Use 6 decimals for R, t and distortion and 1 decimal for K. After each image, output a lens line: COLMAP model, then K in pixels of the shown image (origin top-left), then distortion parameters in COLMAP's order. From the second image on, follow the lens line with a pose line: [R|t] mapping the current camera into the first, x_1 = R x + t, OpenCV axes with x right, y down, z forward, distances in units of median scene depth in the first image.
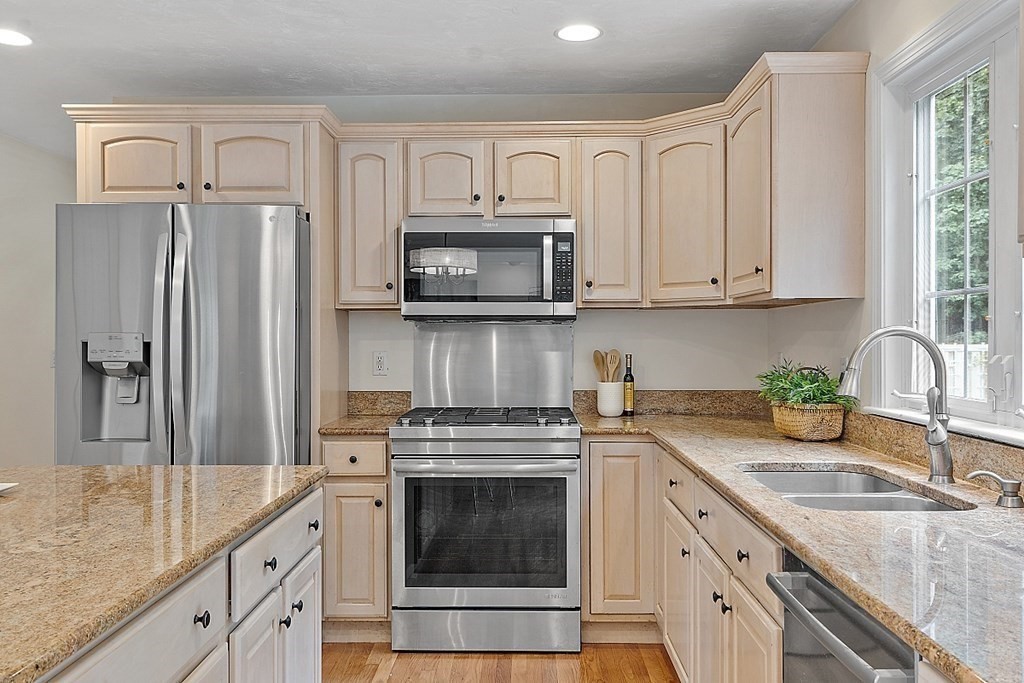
lens RADIAL K [[882.5, 0, 511.4], [0, 882.5, 344.4], [0, 0, 1]] dist [0.009385, 0.001471]
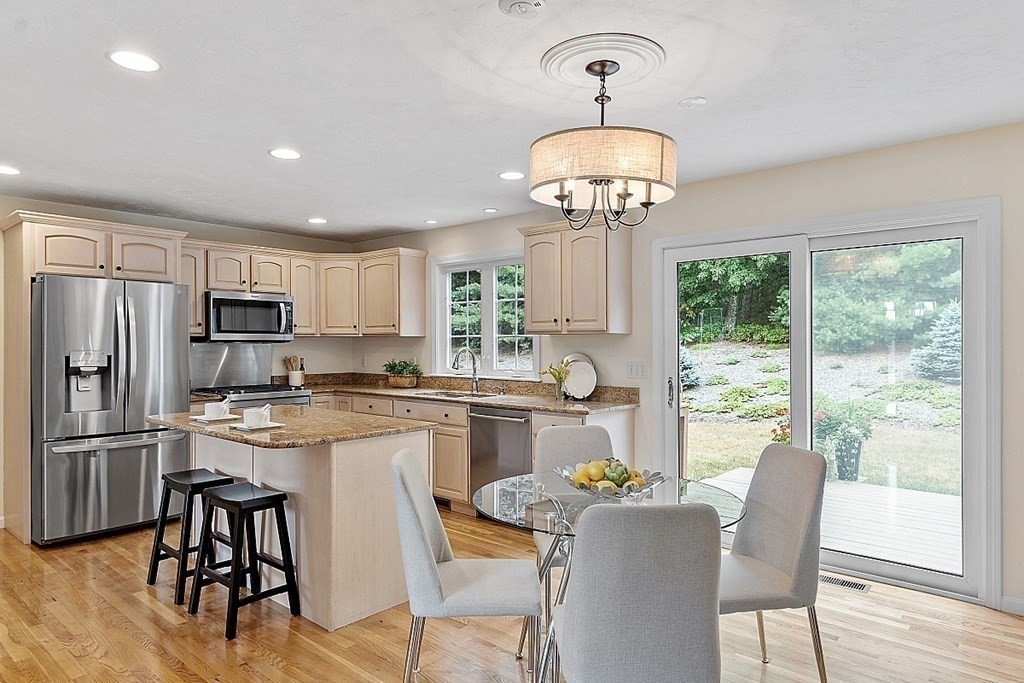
lens RADIAL K [[628.7, 0, 510.0], [0, 628.7, 344.1], [0, 0, 1]] dist [0.016609, -0.002331]
pose [[0.653604, -0.001327, 0.756836, -0.754994], [0.005625, 0.999979, -0.003104, -0.015755], [-0.756816, 0.006286, 0.653598, -0.419893]]
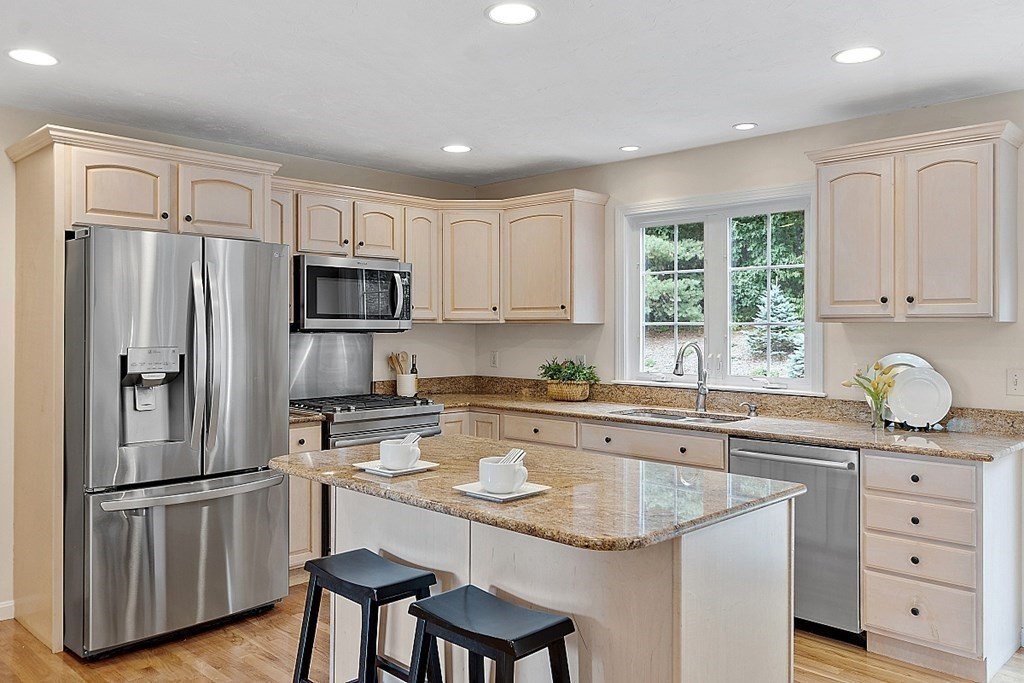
lens RADIAL K [[789.3, 0, 513.2], [0, 789.3, 326.3], [0, 0, 1]] dist [0.006970, 0.006696]
pose [[0.689785, 0.003726, 0.724005, -0.756077], [0.002280, 0.999971, -0.007318, -0.027559], [-0.724011, 0.006699, 0.689756, -0.021158]]
